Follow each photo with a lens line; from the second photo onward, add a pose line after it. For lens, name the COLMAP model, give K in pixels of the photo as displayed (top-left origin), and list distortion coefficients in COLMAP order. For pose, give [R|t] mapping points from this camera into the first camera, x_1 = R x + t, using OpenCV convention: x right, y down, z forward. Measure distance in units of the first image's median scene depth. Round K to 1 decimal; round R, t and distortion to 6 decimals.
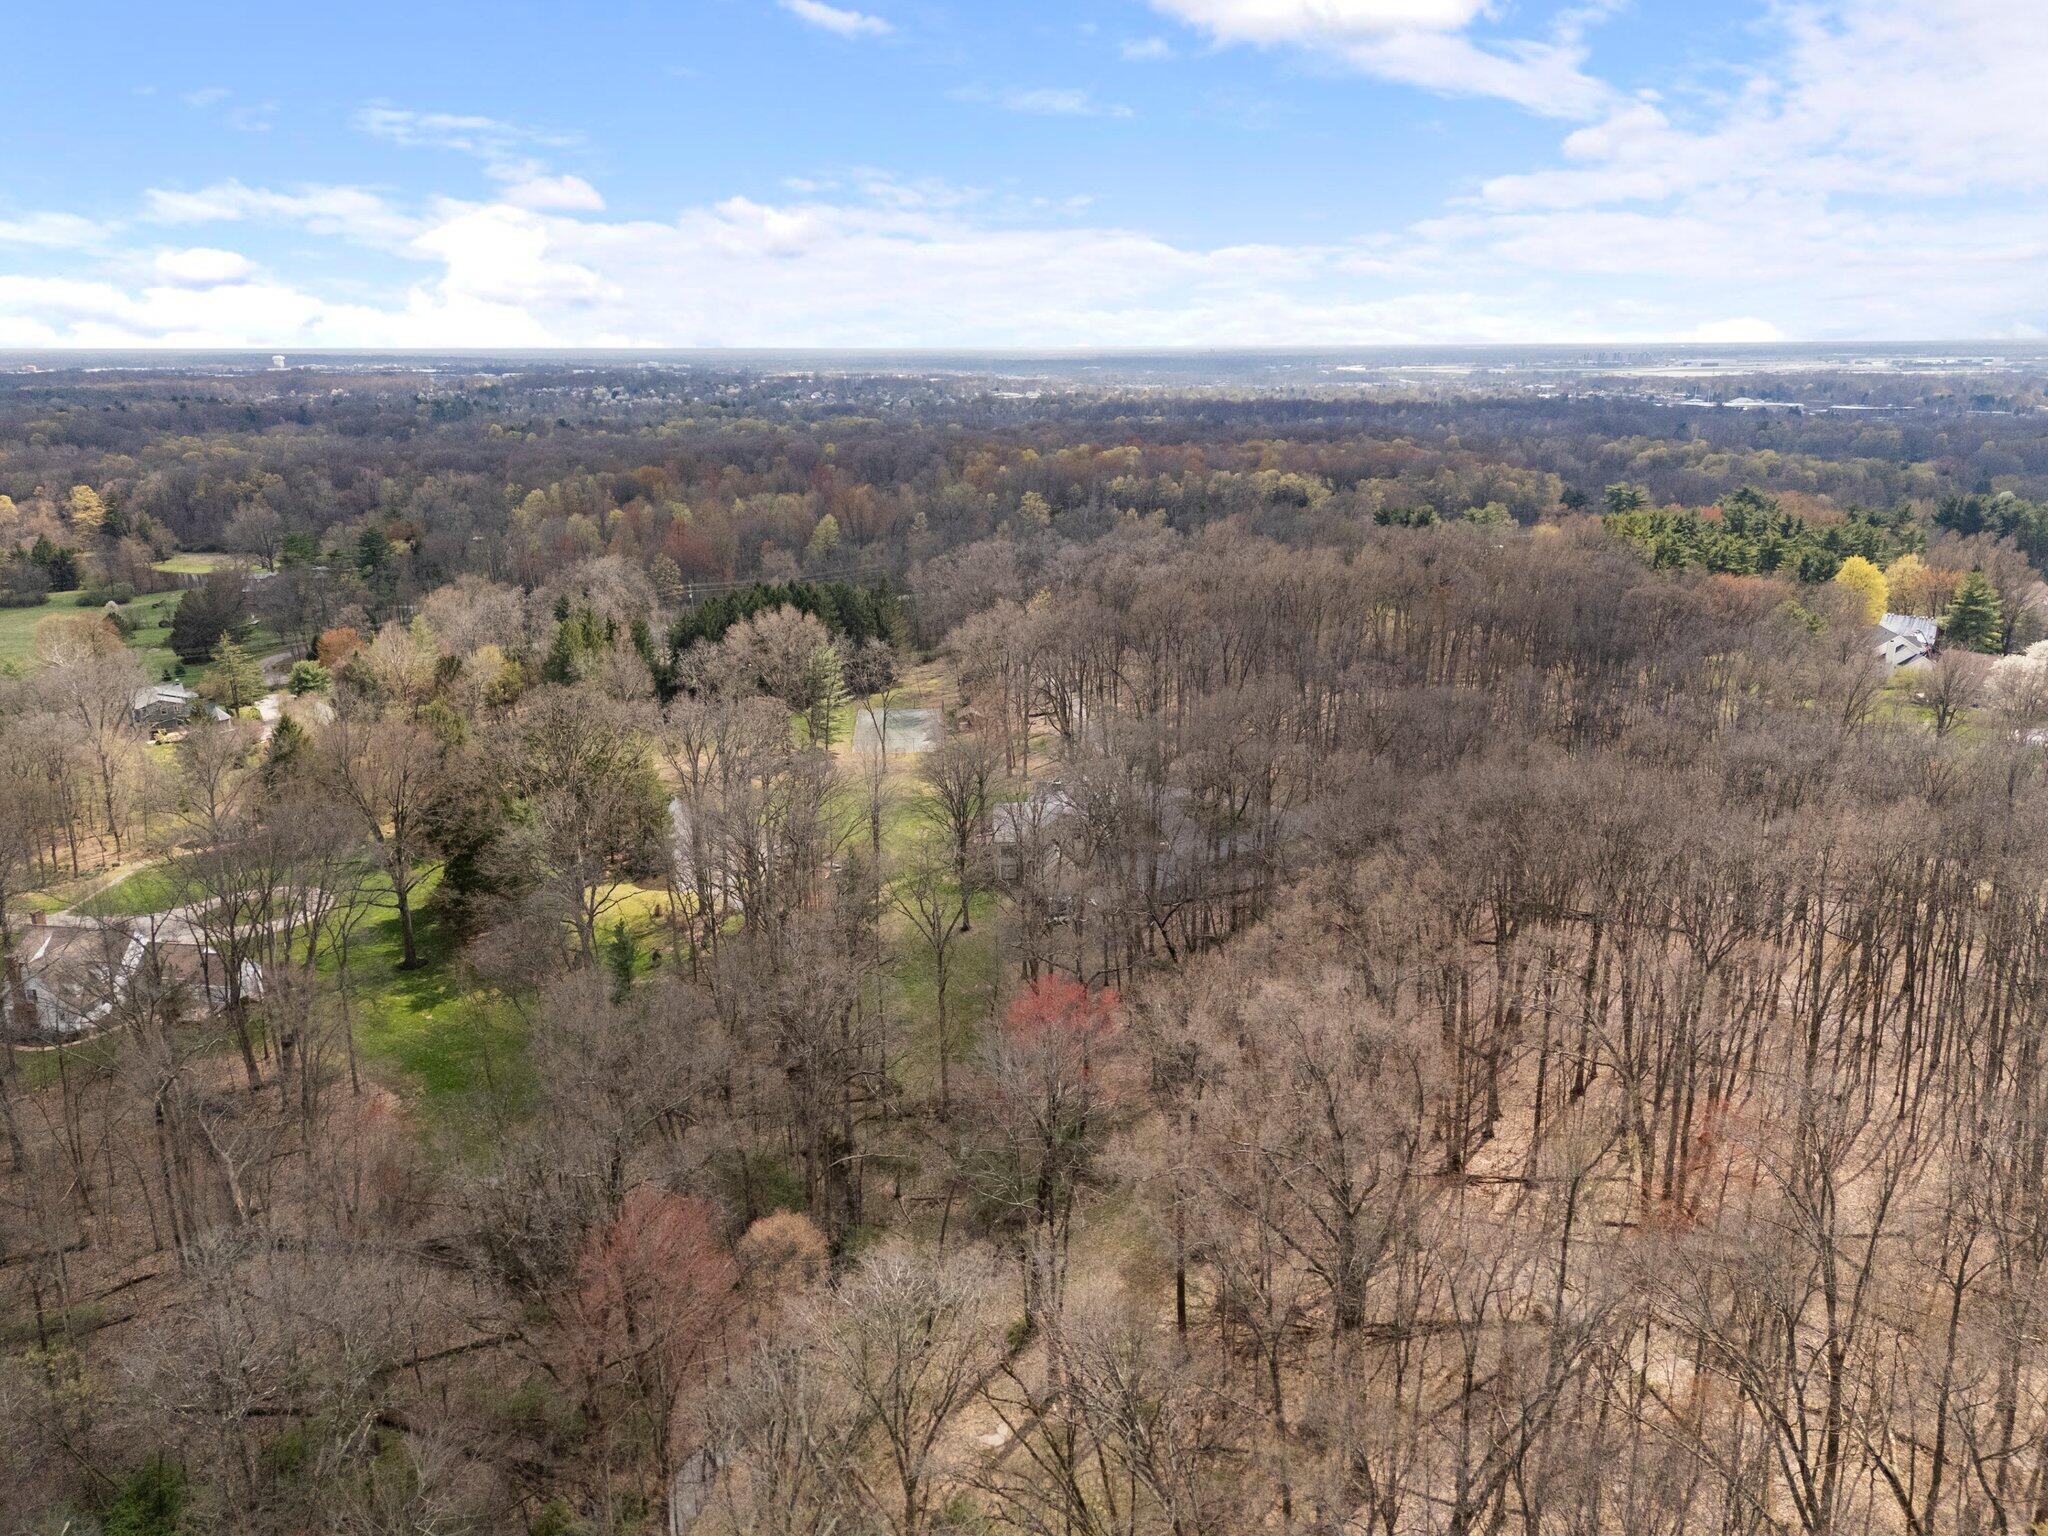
lens RADIAL K [[1421.9, 0, 1029.2], [0, 1421.9, 769.0], [0, 0, 1]] dist [0.005387, -0.006981]
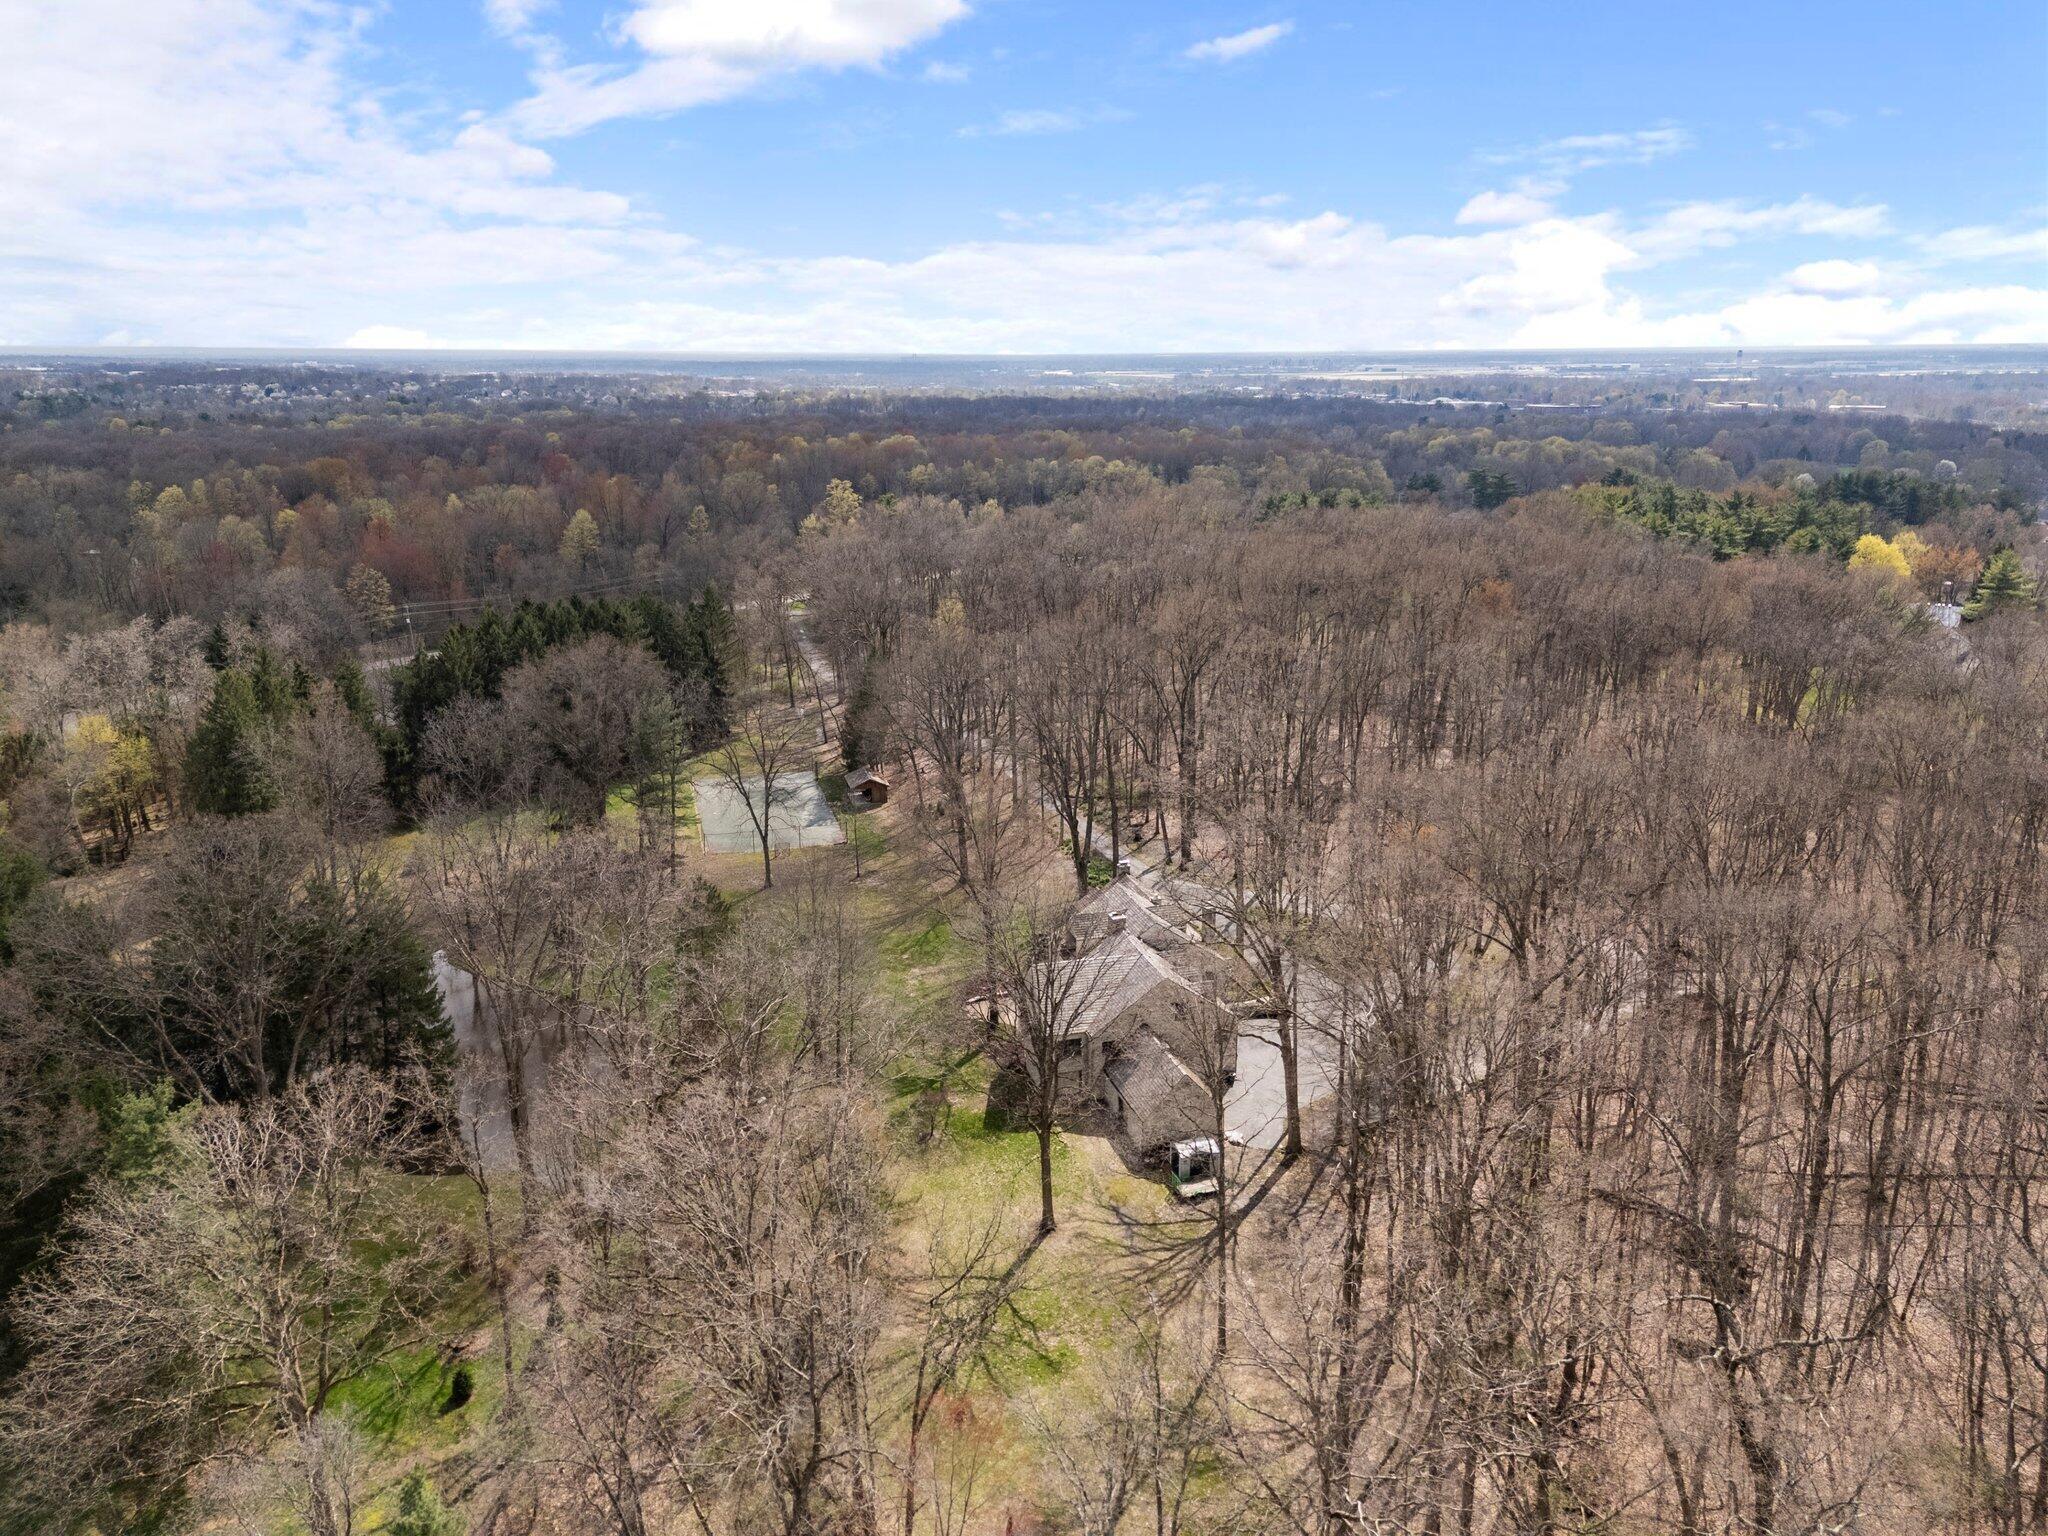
lens RADIAL K [[1421.9, 0, 1023.8], [0, 1421.9, 773.6], [0, 0, 1]] dist [0.005387, -0.006981]
pose [[0.979943, -0.049788, 0.192956, -0.047312], [0.049968, 0.998743, 0.003937, -0.019677], [-0.192909, 0.005783, 0.981200, 0.144386]]
